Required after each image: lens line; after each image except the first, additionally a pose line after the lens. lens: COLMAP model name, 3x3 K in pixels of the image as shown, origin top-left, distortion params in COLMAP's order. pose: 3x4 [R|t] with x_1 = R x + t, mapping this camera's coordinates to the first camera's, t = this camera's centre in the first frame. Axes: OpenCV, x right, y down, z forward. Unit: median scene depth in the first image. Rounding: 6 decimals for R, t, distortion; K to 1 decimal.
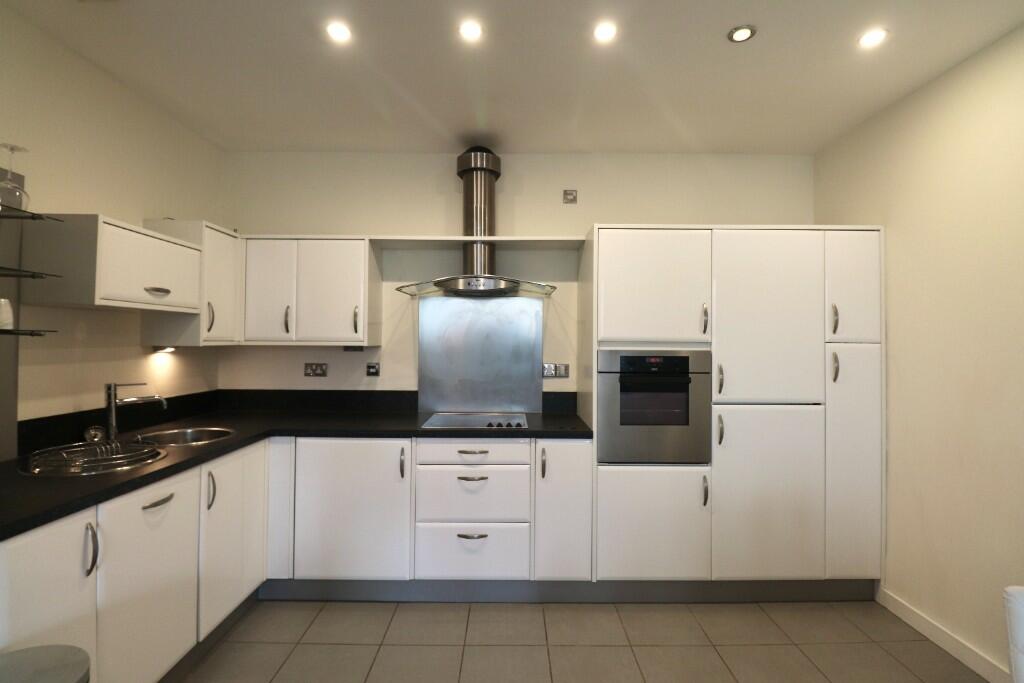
lens RADIAL K [[476.0, 0, 512.6], [0, 476.0, 335.2], [0, 0, 1]] dist [-0.000258, -0.011388]
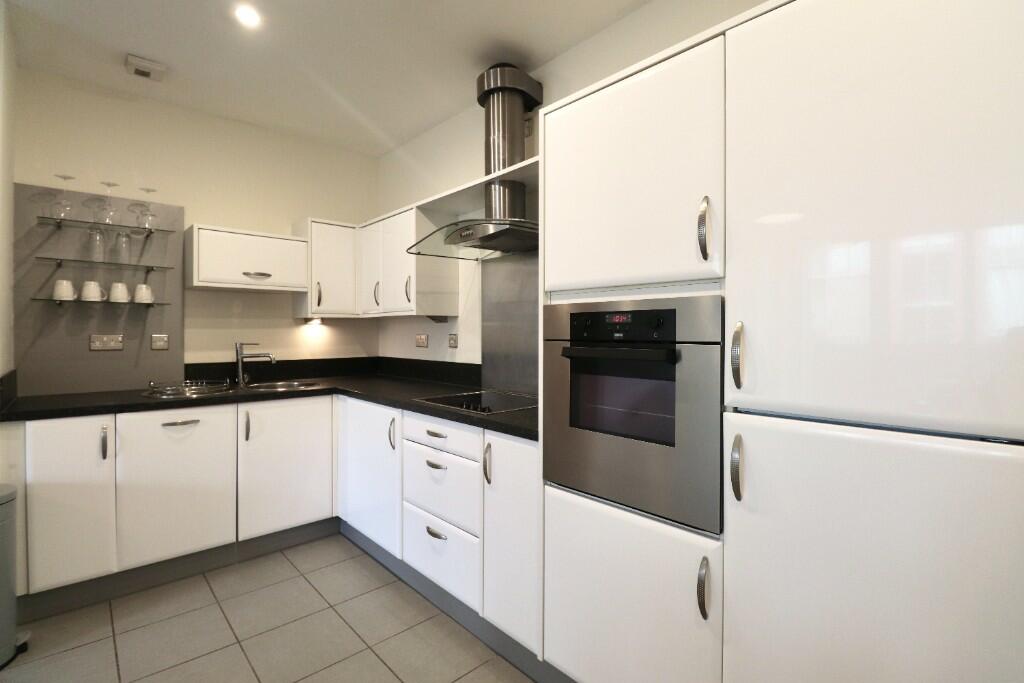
lens RADIAL K [[481.8, 0, 512.0], [0, 481.8, 341.5], [0, 0, 1]] dist [0.001200, -0.000125]
pose [[0.663782, 0.006322, -0.747900, 0.636108], [0.015881, 0.999620, 0.022545, 0.064398], [0.747758, -0.026843, 0.663429, 0.537218]]
